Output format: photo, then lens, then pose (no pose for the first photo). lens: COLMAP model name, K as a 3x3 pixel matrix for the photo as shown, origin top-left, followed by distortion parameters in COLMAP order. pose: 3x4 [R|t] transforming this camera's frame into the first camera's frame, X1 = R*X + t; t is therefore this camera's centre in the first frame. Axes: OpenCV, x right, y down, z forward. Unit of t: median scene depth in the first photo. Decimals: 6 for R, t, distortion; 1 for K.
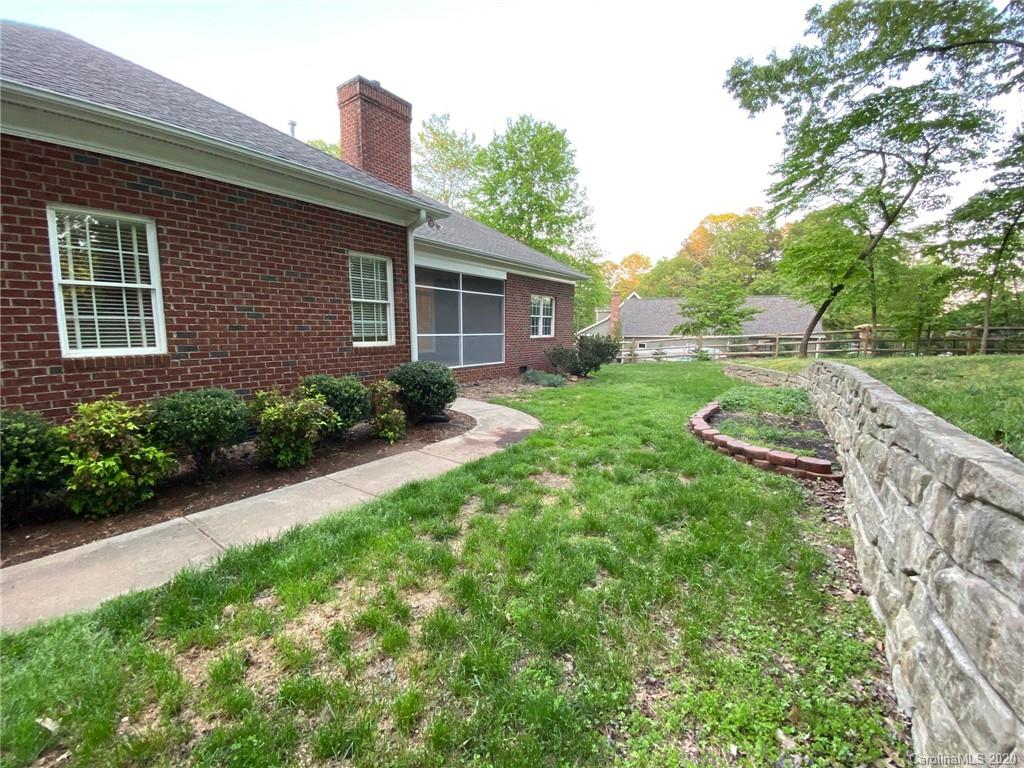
lens RADIAL K [[411.5, 0, 512.0], [0, 411.5, 384.0], [0, 0, 1]] dist [0.001689, 0.000018]
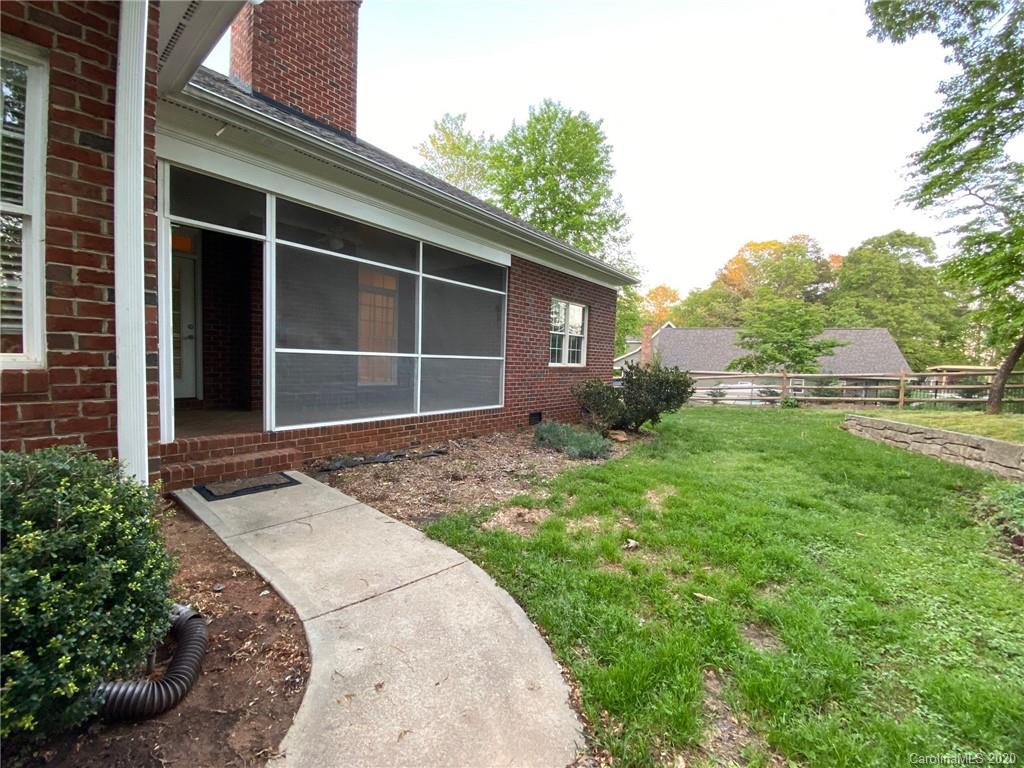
lens RADIAL K [[411.5, 0, 512.0], [0, 411.5, 384.0], [0, 0, 1]] dist [0.001689, 0.000018]
pose [[0.998354, 0.032606, -0.047182, 0.014244], [-0.036071, 0.996564, -0.074561, -0.027951], [0.044588, 0.076141, 0.996100, 0.280937]]
